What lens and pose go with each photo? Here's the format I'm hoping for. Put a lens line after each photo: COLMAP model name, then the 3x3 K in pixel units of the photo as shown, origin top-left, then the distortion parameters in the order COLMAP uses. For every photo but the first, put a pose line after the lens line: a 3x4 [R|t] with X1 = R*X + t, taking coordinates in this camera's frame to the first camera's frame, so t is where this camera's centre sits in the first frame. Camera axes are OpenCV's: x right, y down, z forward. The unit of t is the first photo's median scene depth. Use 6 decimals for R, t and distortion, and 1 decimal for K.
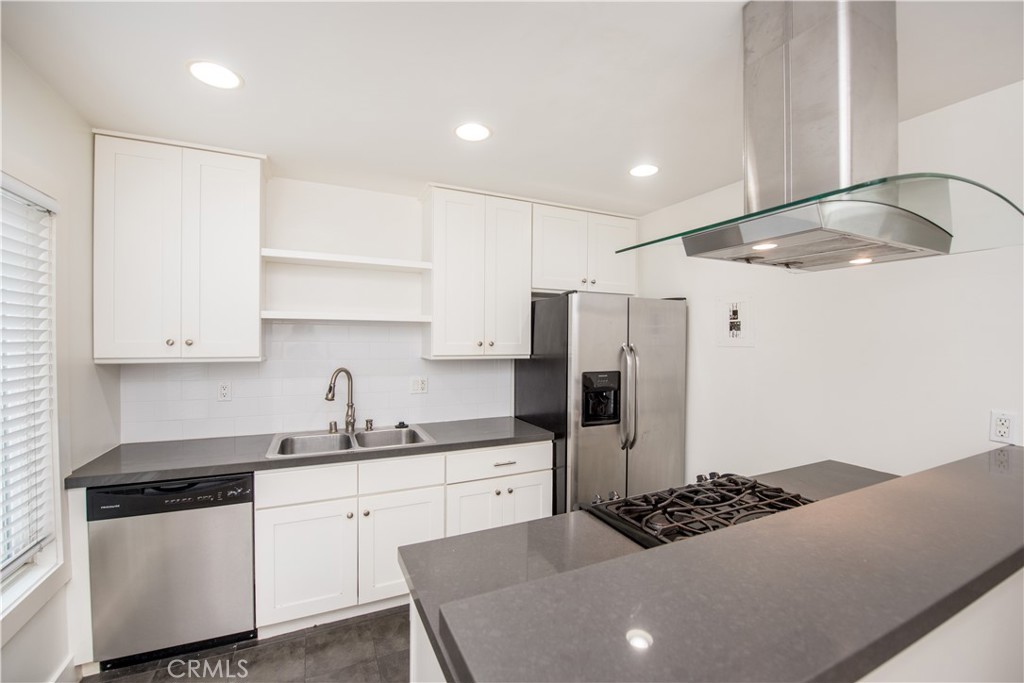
lens RADIAL K [[422.9, 0, 512.0], [0, 422.9, 341.5], [0, 0, 1]] dist [-0.017429, -0.000259]
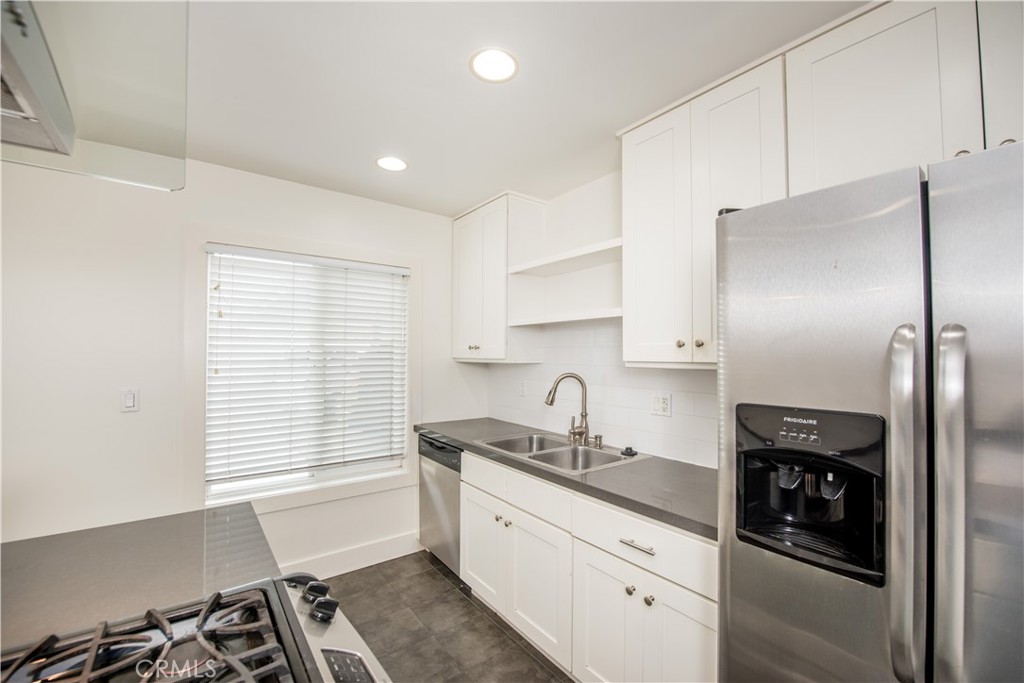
lens RADIAL K [[420.4, 0, 524.1], [0, 420.4, 342.7], [0, 0, 1]] dist [-0.017540, -0.000195]
pose [[0.222103, -0.034919, -0.974398, 0.510791], [-0.008485, 0.999251, -0.037744, 0.030880], [0.974986, 0.016651, 0.221640, 0.703117]]
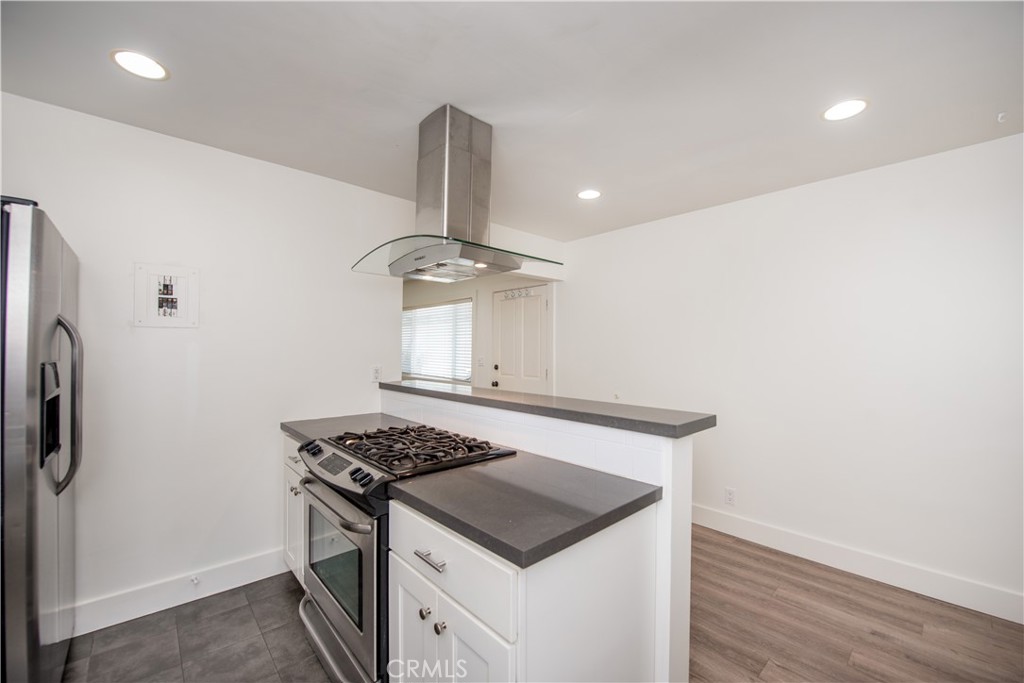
lens RADIAL K [[411.2, 0, 513.4], [0, 411.2, 343.2], [0, 0, 1]] dist [-0.018135, -0.000706]
pose [[-0.297574, 0.006354, 0.954678, -0.467706], [-0.003640, 0.999963, -0.007790, 0.049274], [-0.954692, -0.005793, -0.297540, 0.585515]]
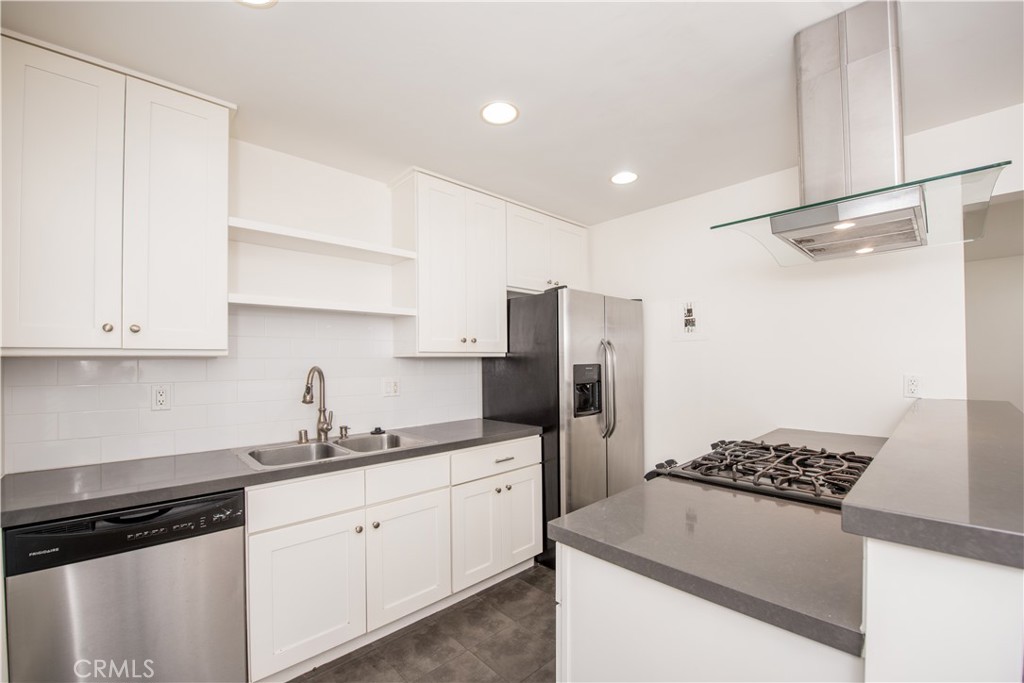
lens RADIAL K [[419.6, 0, 508.7], [0, 419.6, 355.1], [0, 0, 1]] dist [-0.017953, -0.000286]
pose [[0.952974, -0.013148, 0.302767, -0.291895], [0.019510, 0.999648, -0.017999, 0.063902], [-0.302424, 0.023059, 0.952895, 0.066481]]
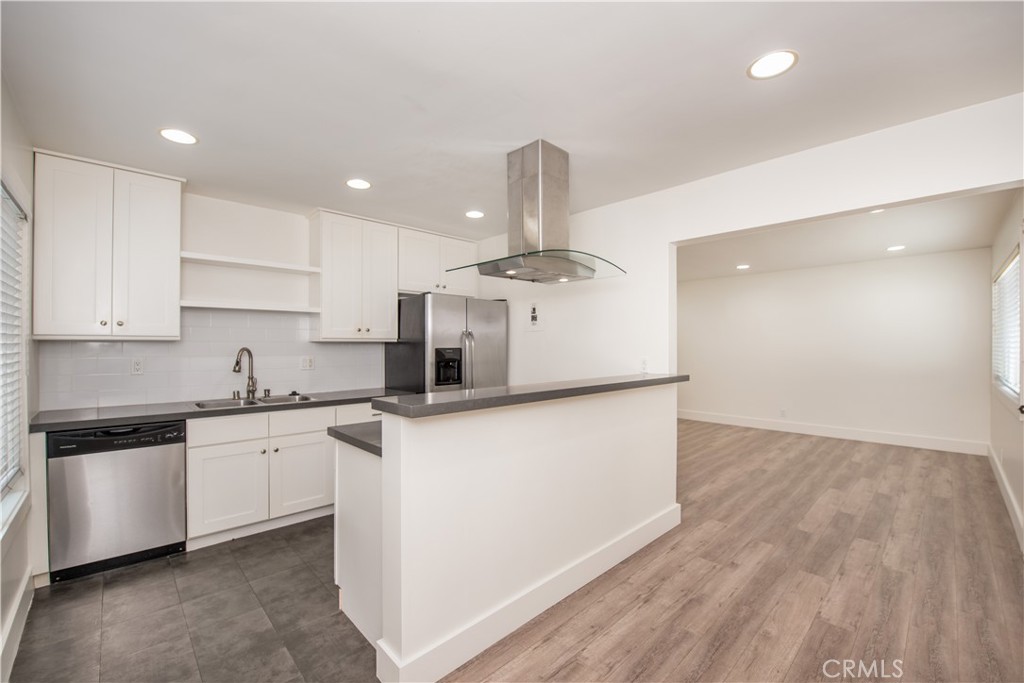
lens RADIAL K [[422.9, 0, 512.0], [0, 422.9, 341.5], [0, 0, 1]] dist [-0.017429, -0.000259]
pose [[0.949169, -0.006015, 0.314710, -0.039552], [0.009995, 0.999889, -0.011035, 0.067813], [-0.314609, 0.013619, 0.949124, -0.460400]]
